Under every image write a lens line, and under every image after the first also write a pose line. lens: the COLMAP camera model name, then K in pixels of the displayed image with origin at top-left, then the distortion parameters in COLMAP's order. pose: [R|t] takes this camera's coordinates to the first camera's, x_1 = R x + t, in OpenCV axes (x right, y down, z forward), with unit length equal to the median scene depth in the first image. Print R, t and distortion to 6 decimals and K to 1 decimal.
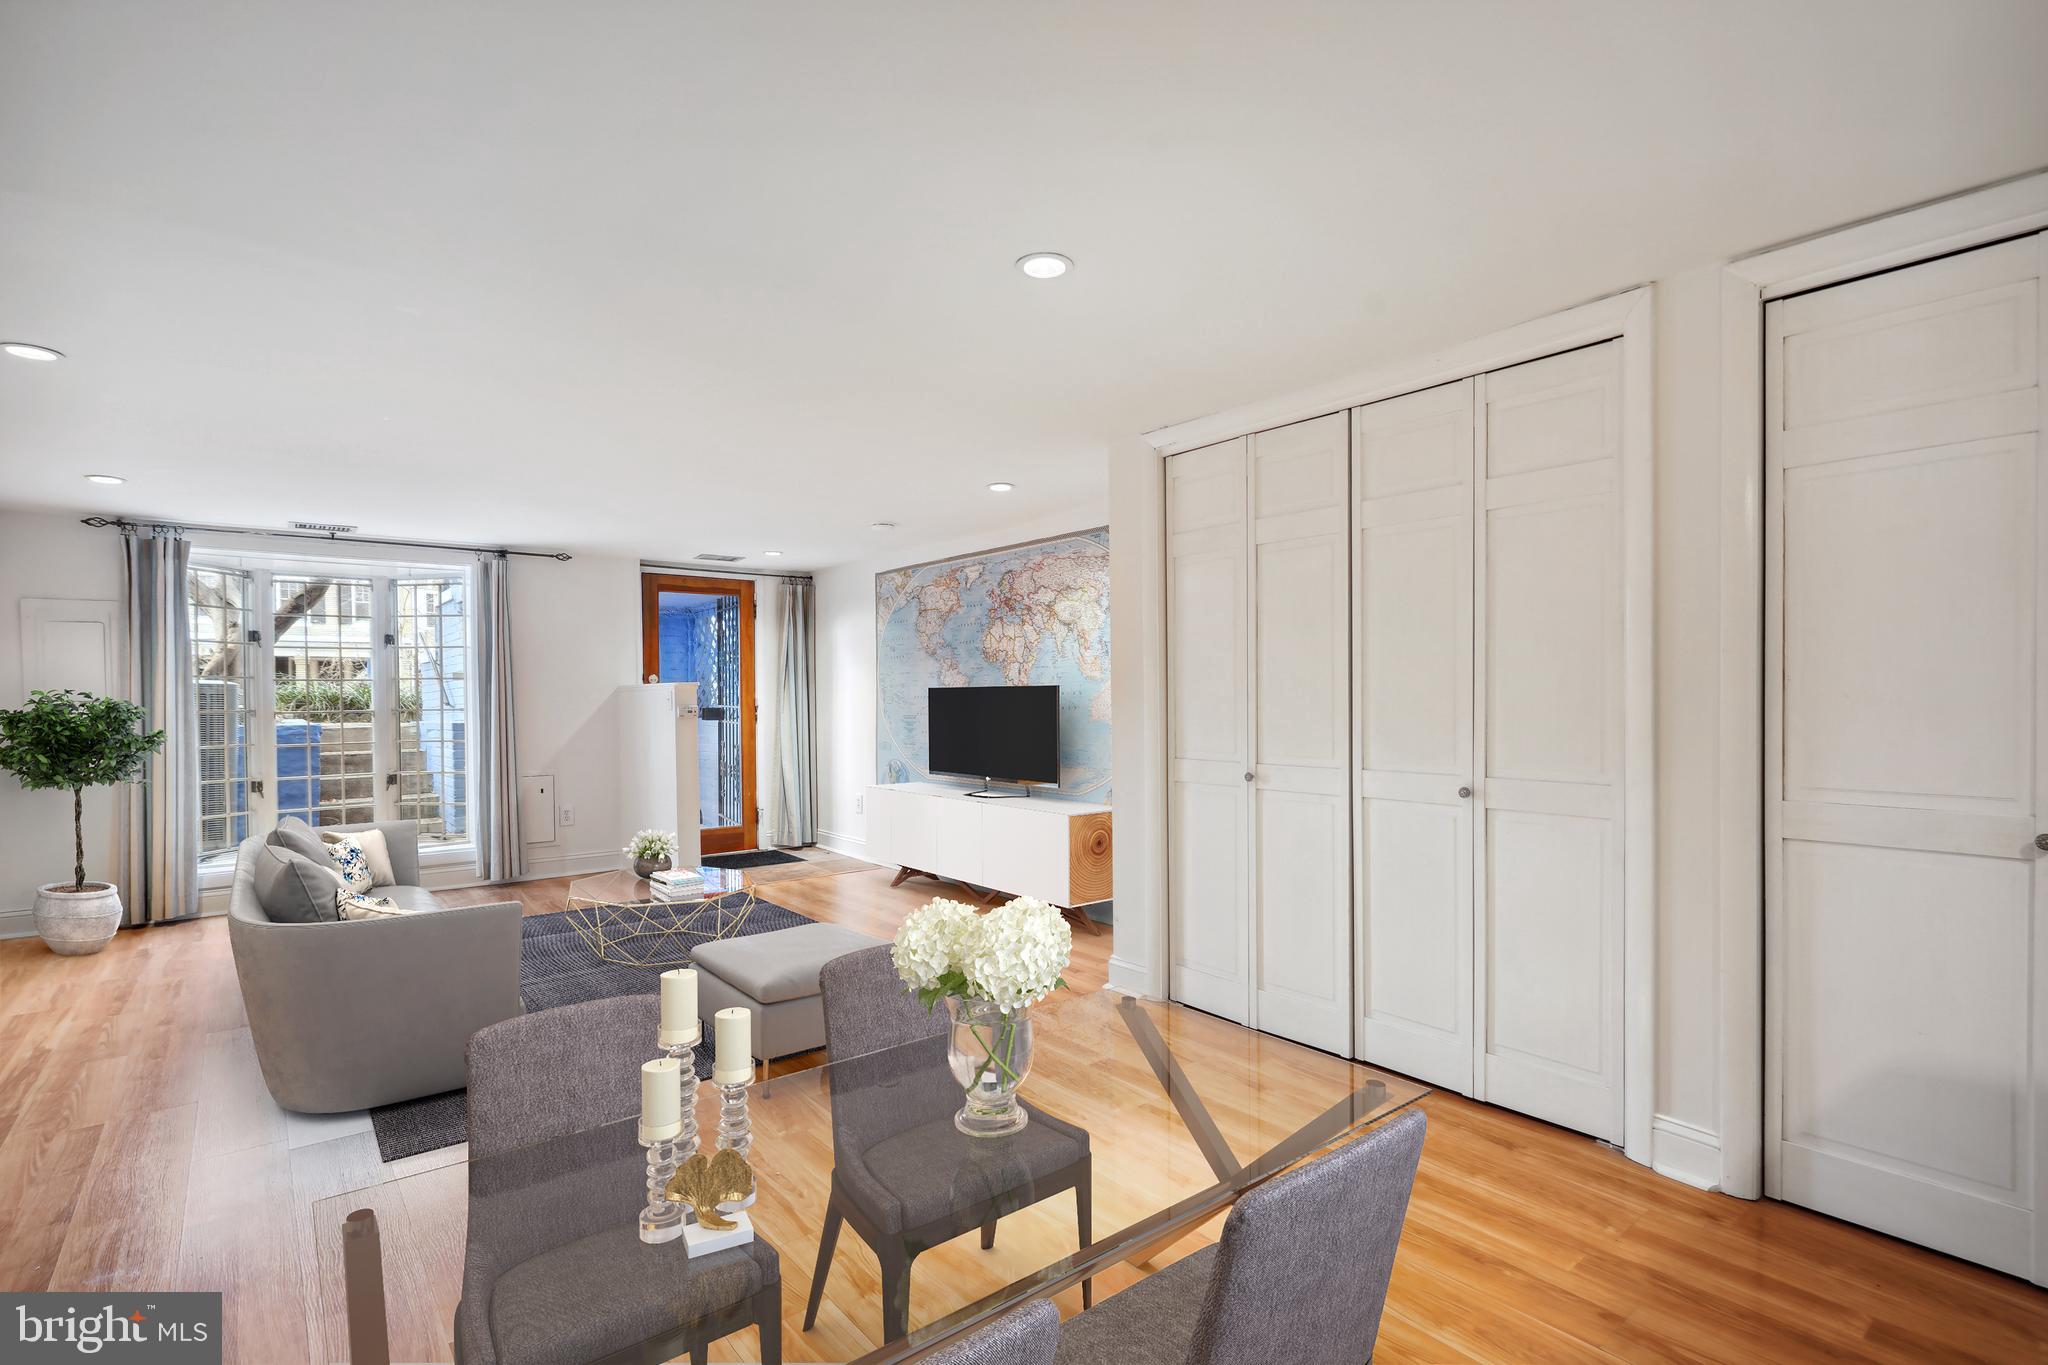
lens RADIAL K [[962.4, 0, 1025.4], [0, 962.4, 715.2], [0, 0, 1]] dist [-0.000993, -0.000398]
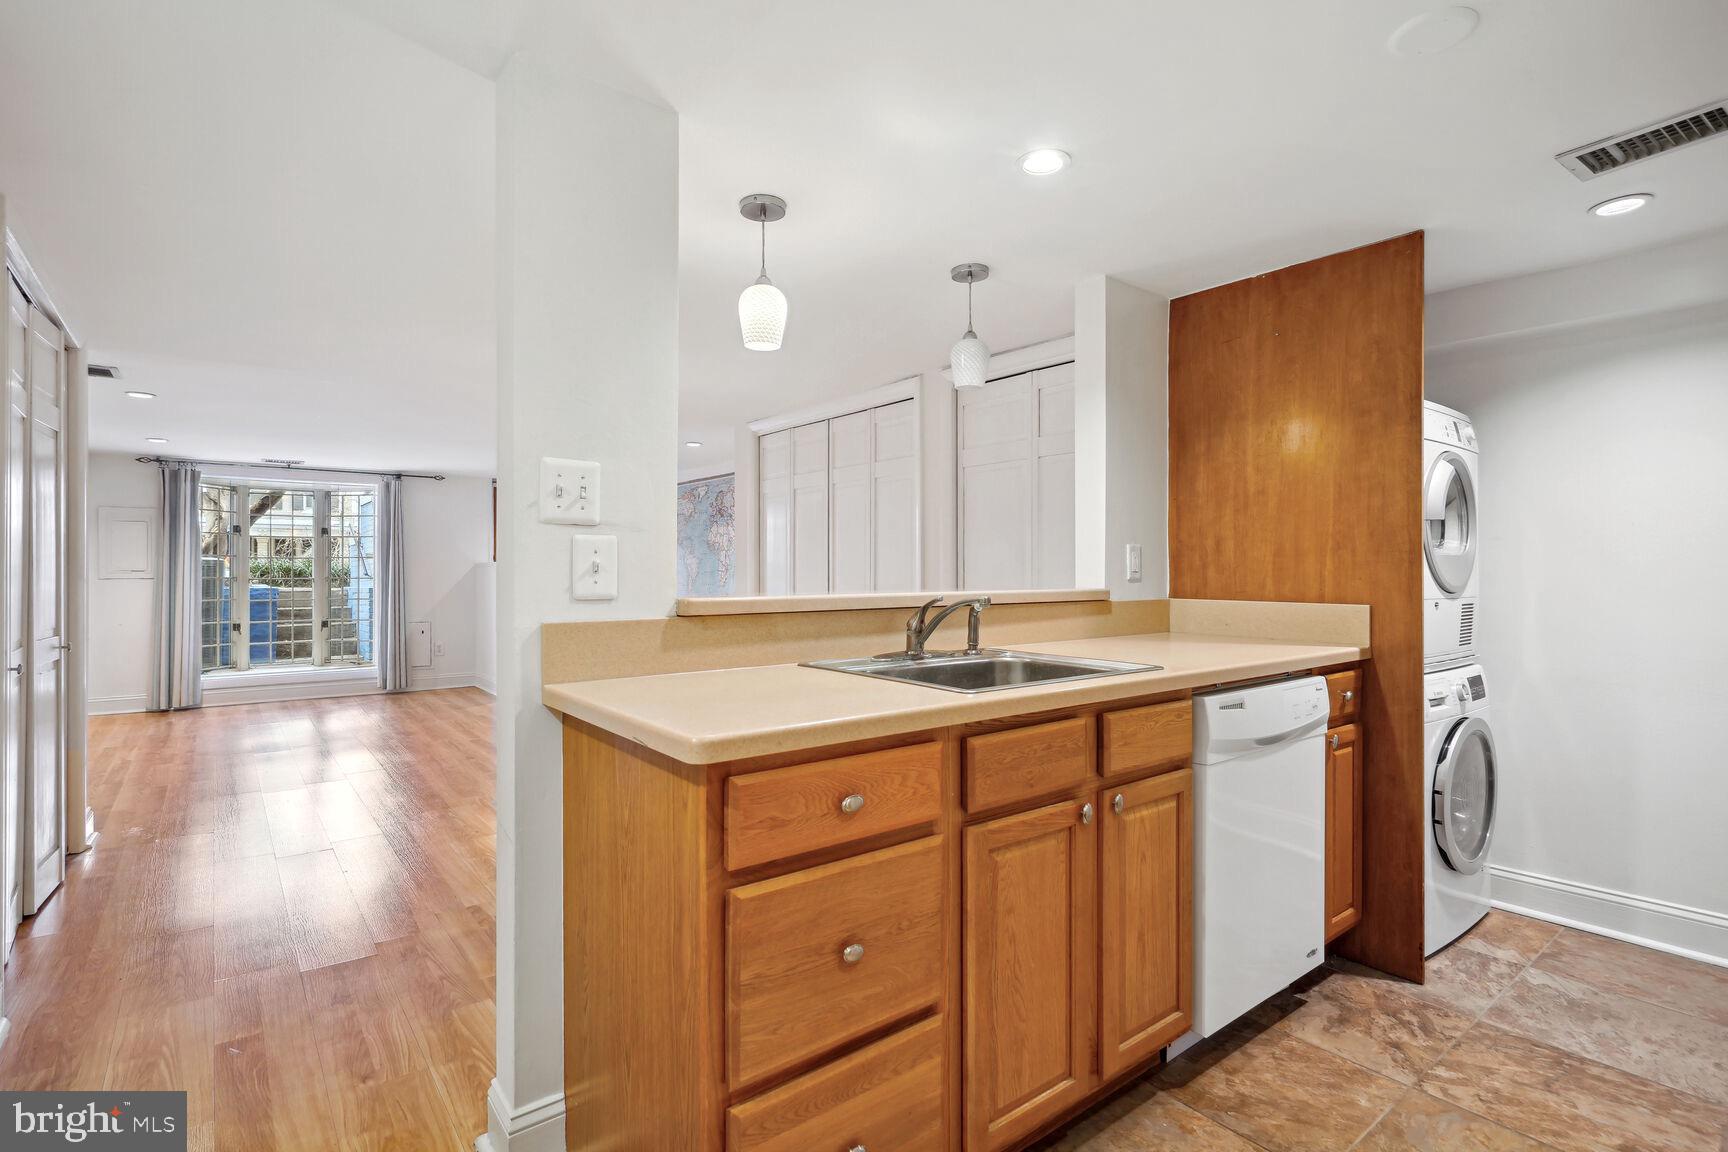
lens RADIAL K [[833.7, 0, 864.0], [0, 833.7, 576.0], [0, 0, 1]] dist [0.000012, -0.000092]
pose [[0.999801, 0.008680, -0.017978, 0.224314], [-0.008971, 0.999829, -0.016156, 0.005567], [0.017835, 0.016314, 0.999708, -0.312711]]
